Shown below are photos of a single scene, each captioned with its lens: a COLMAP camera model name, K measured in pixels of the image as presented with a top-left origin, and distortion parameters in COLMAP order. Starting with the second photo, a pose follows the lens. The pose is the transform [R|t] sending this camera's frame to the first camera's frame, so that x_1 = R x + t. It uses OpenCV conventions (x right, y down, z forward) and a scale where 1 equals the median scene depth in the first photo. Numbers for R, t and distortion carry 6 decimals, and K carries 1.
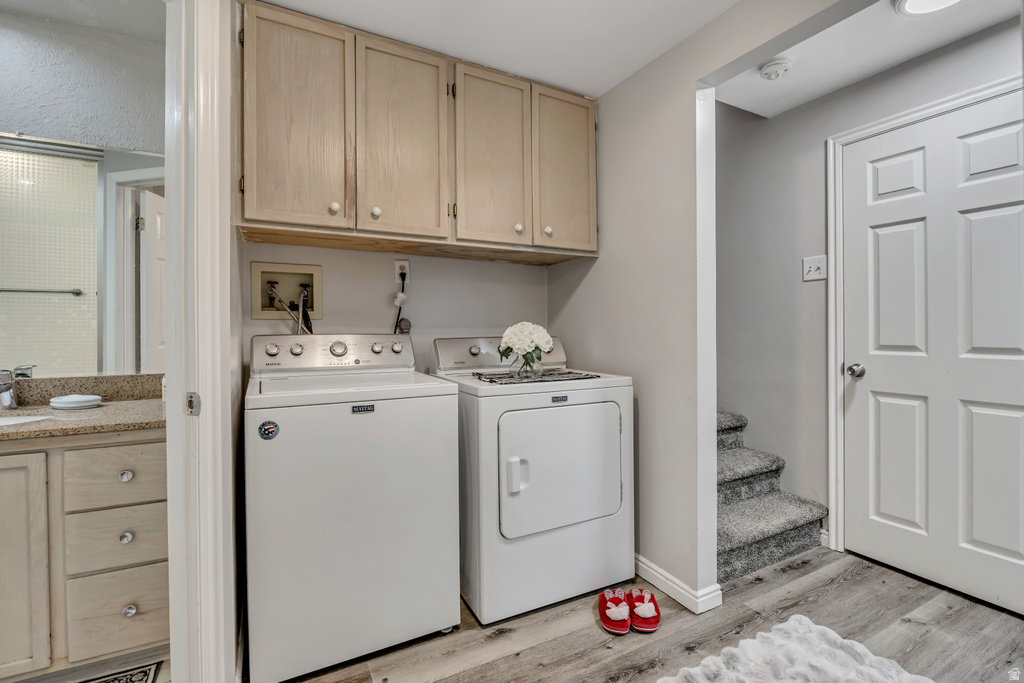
lens RADIAL K [[457.0, 0, 509.7], [0, 457.0, 330.6], [0, 0, 1]] dist [-0.011215, -0.000519]
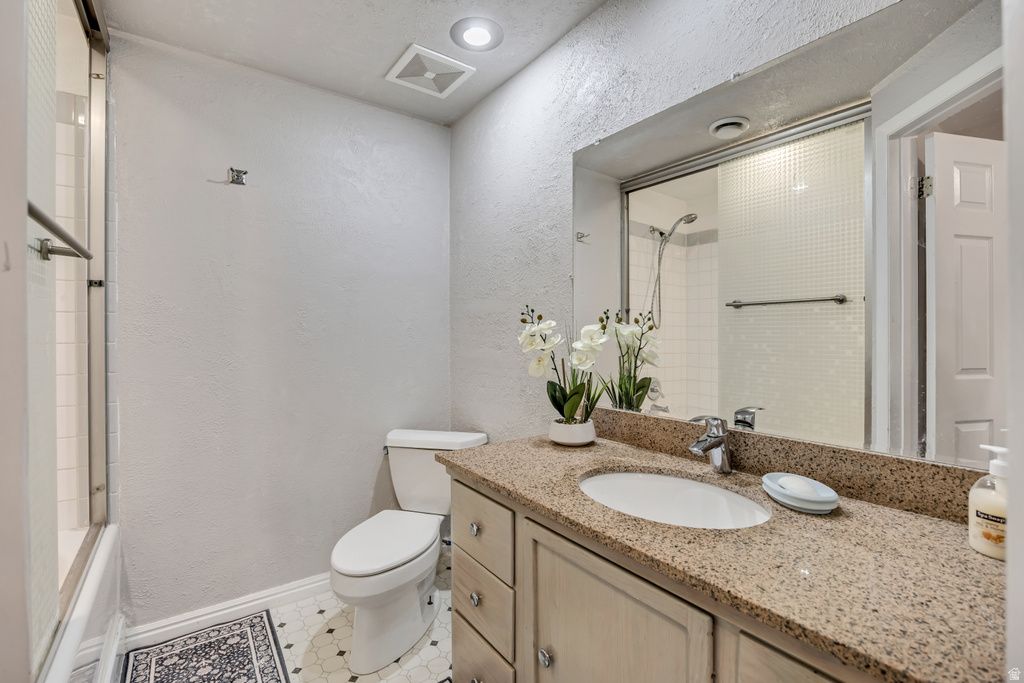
lens RADIAL K [[457.0, 0, 512.5], [0, 457.0, 337.1], [0, 0, 1]] dist [-0.011215, -0.000519]
pose [[0.138883, 0.003959, -0.990301, -0.261780], [-0.000747, 0.999992, 0.003893, -0.022048], [0.990308, 0.000199, 0.138885, 0.332469]]
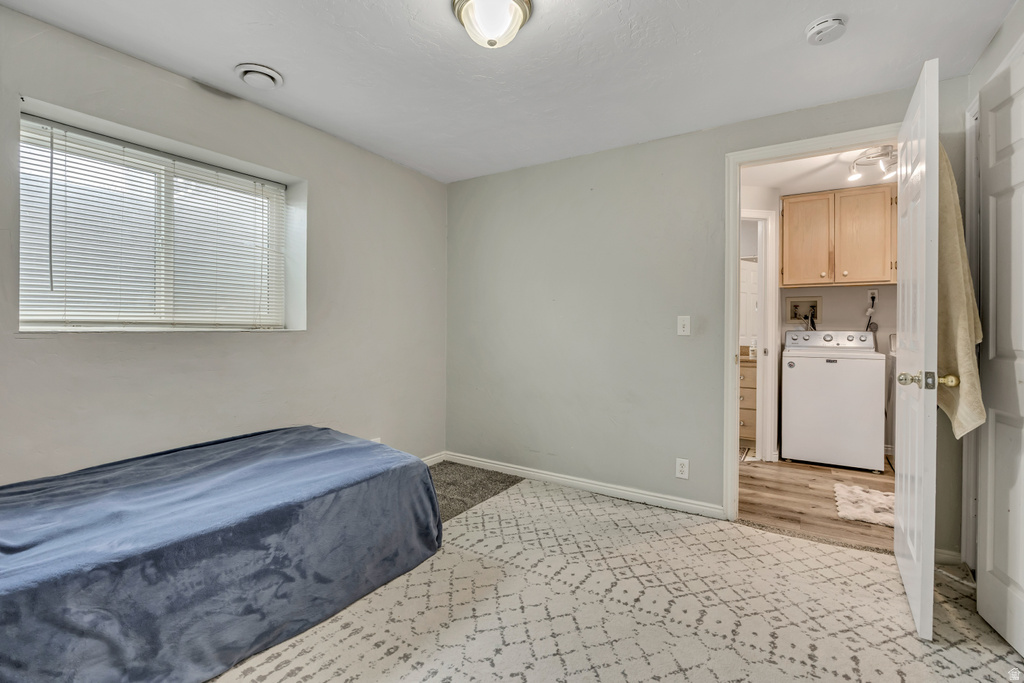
lens RADIAL K [[457.0, 0, 511.6], [0, 457.0, 331.7], [0, 0, 1]] dist [-0.011215, -0.000519]
pose [[0.488797, 0.012366, -0.872310, 0.759864], [-0.008653, 0.999919, 0.009327, 0.005488], [0.872354, 0.002989, 0.488865, -1.329101]]
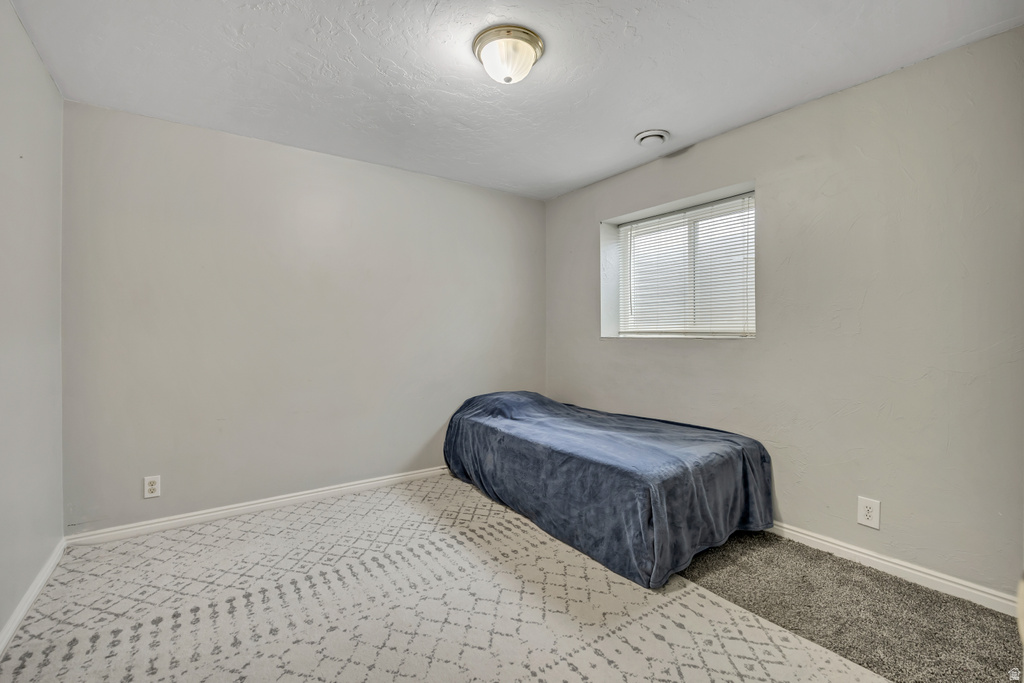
lens RADIAL K [[457.0, 0, 513.6], [0, 457.0, 339.1], [0, 0, 1]] dist [-0.011215, -0.000519]
pose [[-0.992657, 0.002437, -0.120942, -1.717442], [0.001122, 0.999940, 0.010941, 0.016713], [0.120961, 0.010725, -0.992599, 3.692073]]
